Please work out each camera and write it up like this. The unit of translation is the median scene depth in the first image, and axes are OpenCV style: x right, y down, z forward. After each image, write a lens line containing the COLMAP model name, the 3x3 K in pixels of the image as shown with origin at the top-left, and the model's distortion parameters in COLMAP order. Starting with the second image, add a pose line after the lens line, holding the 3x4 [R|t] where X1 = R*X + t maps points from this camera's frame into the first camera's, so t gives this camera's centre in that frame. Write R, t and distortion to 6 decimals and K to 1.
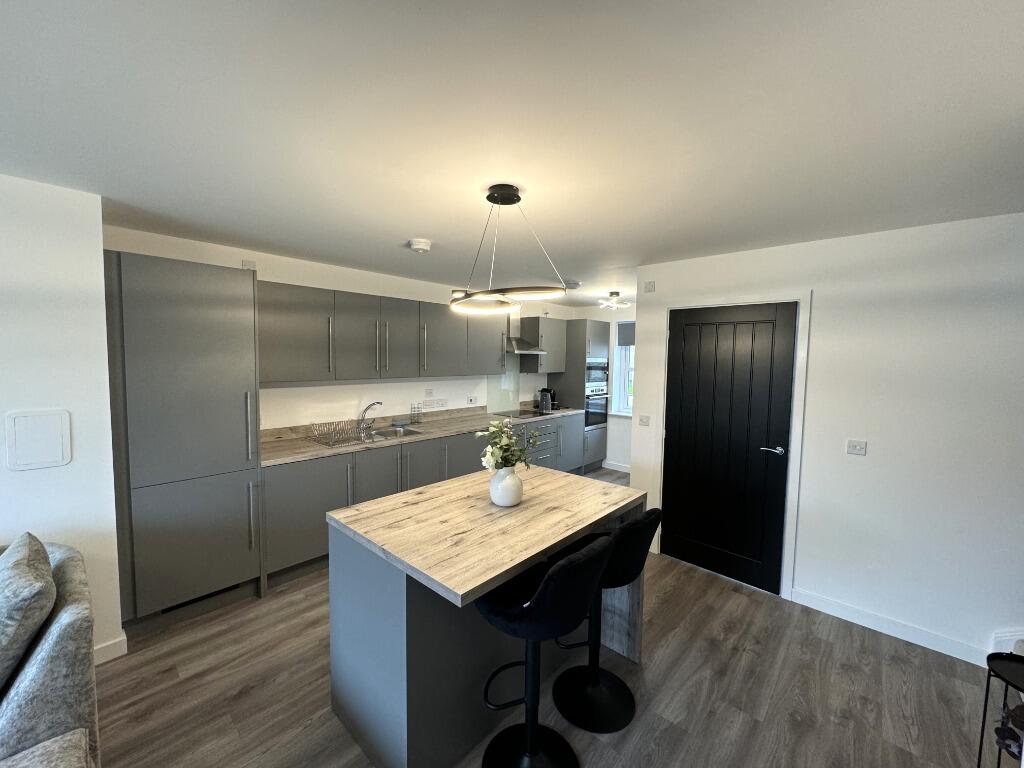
lens RADIAL K [[407.5, 0, 512.5], [0, 407.5, 381.6], [0, 0, 1]] dist [-0.001647, -0.000343]
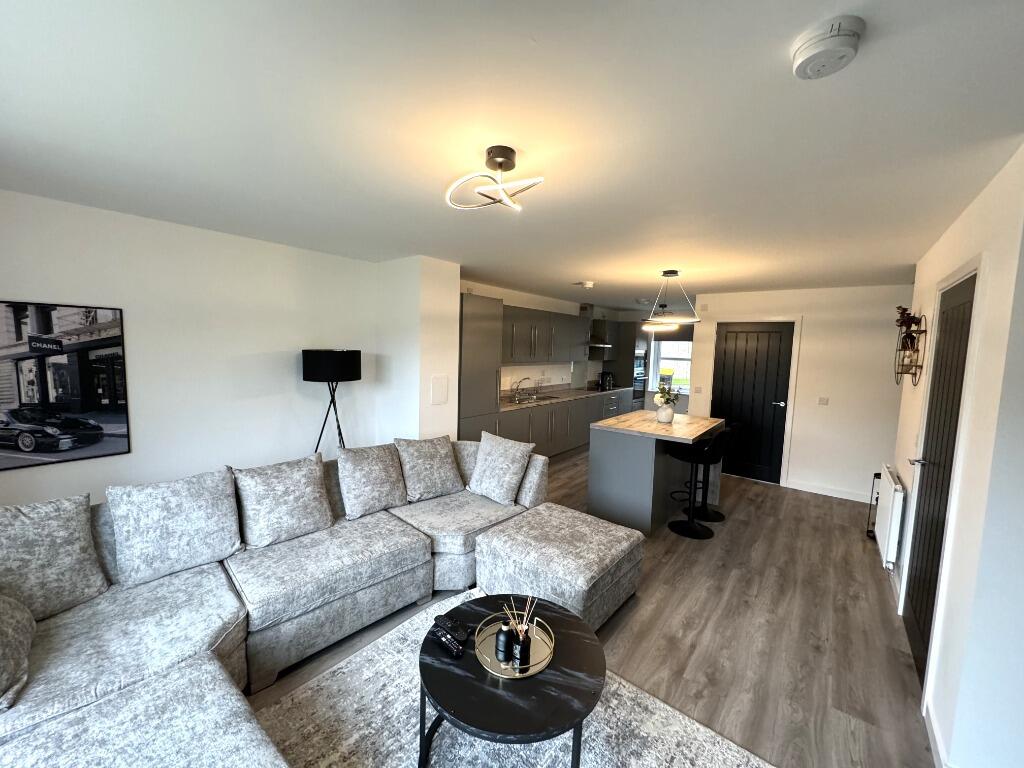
lens RADIAL K [[407.5, 0, 512.5], [0, 407.5, 381.6], [0, 0, 1]] dist [-0.001647, -0.000343]
pose [[0.997336, 0.009018, 0.072383, -0.433953], [-0.011073, 0.999545, 0.028042, 0.019787], [-0.072097, -0.028769, 0.996983, -0.461433]]
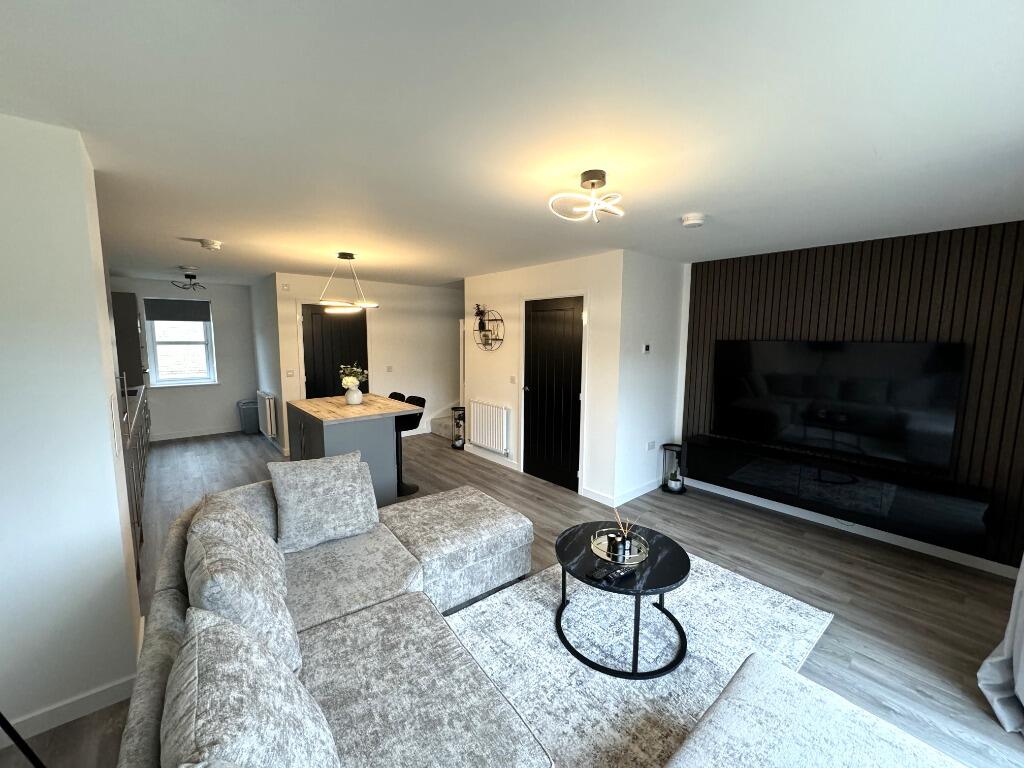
lens RADIAL K [[407.5, 0, 512.5], [0, 407.5, 381.6], [0, 0, 1]] dist [-0.001647, -0.000343]
pose [[0.120226, -0.124280, 0.984937, -0.912533], [0.054275, 0.991472, 0.118479, -0.010510], [-0.991262, 0.039213, 0.125946, -0.033062]]
